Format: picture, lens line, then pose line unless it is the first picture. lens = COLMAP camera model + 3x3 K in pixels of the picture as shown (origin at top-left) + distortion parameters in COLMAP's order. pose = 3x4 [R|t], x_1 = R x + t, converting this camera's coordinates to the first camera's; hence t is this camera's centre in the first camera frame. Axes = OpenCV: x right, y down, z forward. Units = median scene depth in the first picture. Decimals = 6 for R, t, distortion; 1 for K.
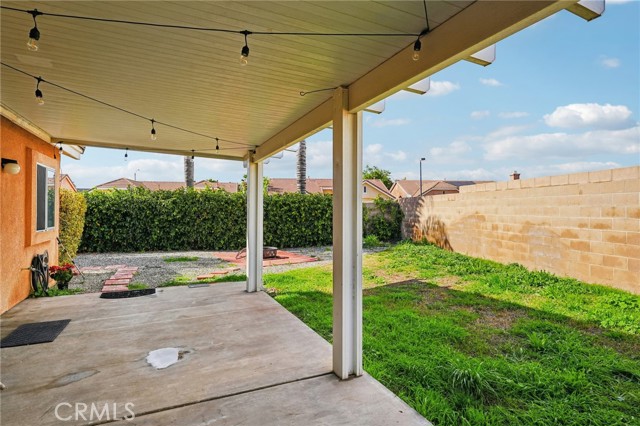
lens RADIAL K [[328.5, 0, 320.0], [0, 328.5, 213.0], [0, 0, 1]] dist [0.000127, 0.000057]
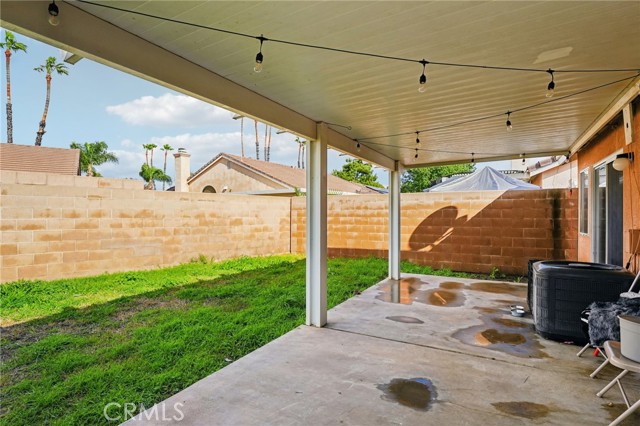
lens RADIAL K [[328.5, 0, 320.0], [0, 328.5, 213.0], [0, 0, 1]] dist [0.000127, 0.000057]
pose [[-0.575019, 0.005218, 0.818124, -0.543137], [0.007389, 0.999972, -0.001185, 0.004013], [-0.818107, 0.005363, -0.575041, 0.900680]]
